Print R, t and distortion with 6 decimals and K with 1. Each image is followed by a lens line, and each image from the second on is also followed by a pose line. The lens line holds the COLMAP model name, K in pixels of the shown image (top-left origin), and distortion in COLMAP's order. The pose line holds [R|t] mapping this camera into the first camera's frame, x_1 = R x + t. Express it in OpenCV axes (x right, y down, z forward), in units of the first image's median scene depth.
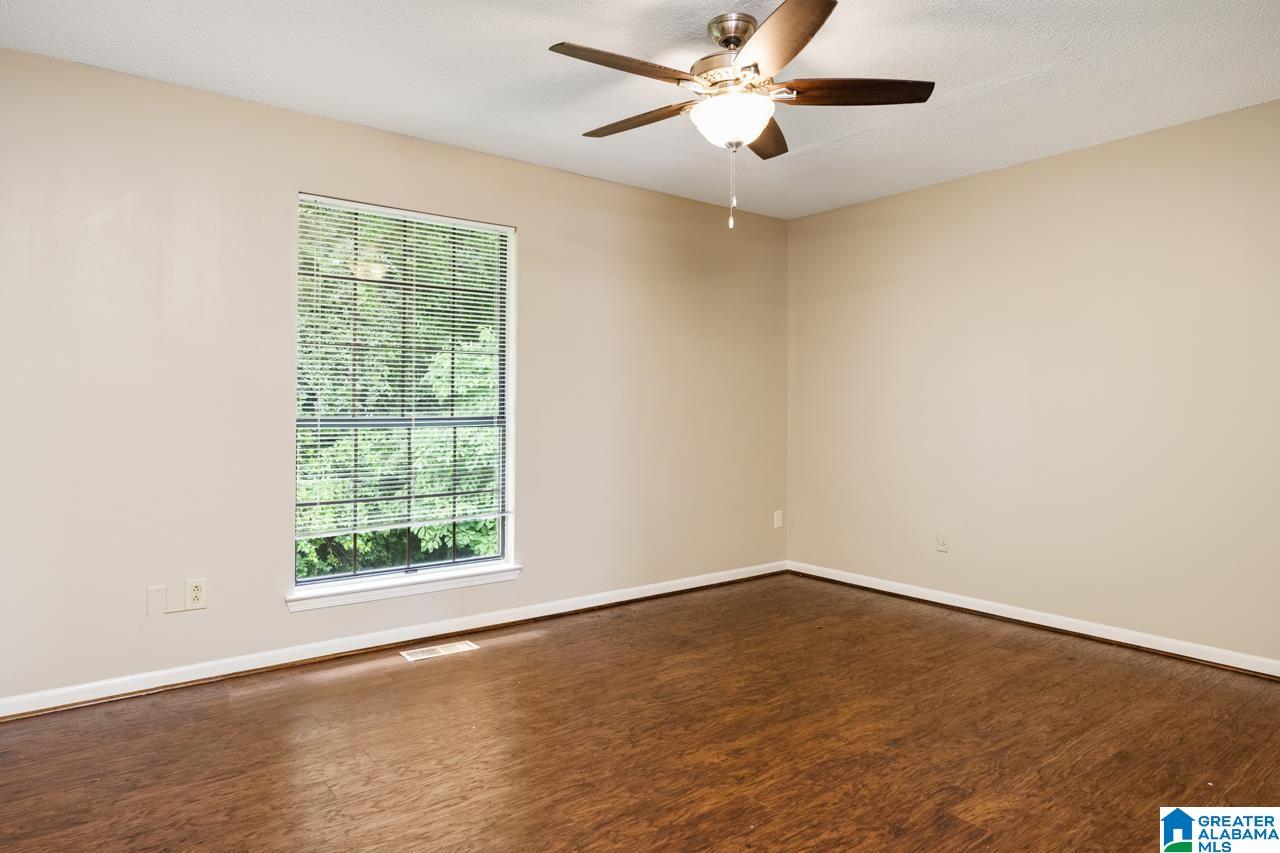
lens RADIAL K [[758.2, 0, 642.8], [0, 758.2, 429.8], [0, 0, 1]] dist [0.002910, 0.000075]
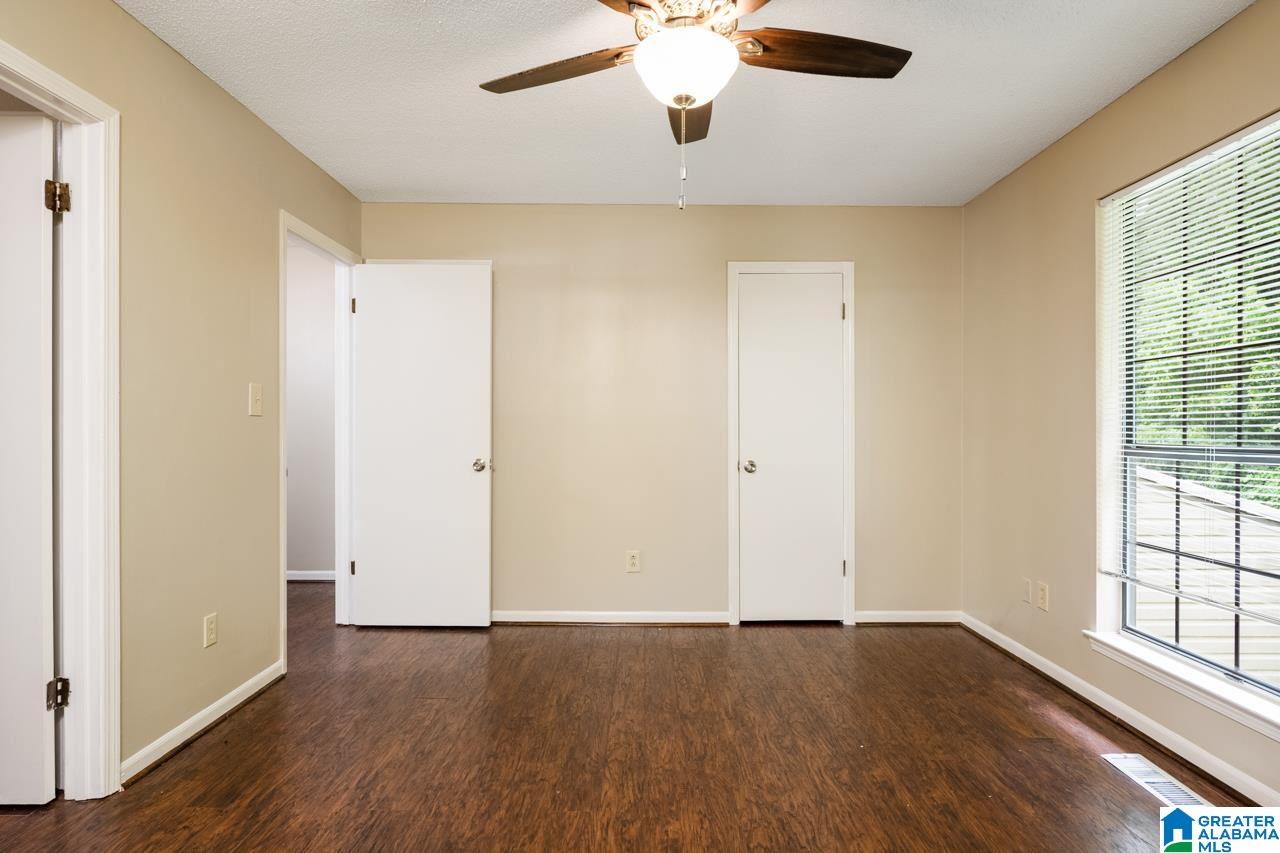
lens RADIAL K [[672.7, 0, 647.0], [0, 672.7, 430.2], [0, 0, 1]] dist [-0.000095, -0.000298]
pose [[-0.599886, -0.007223, -0.800053, 0.778626], [-0.028611, 0.999513, 0.012429, -0.039487], [0.799574, 0.030346, -0.599800, 1.497551]]
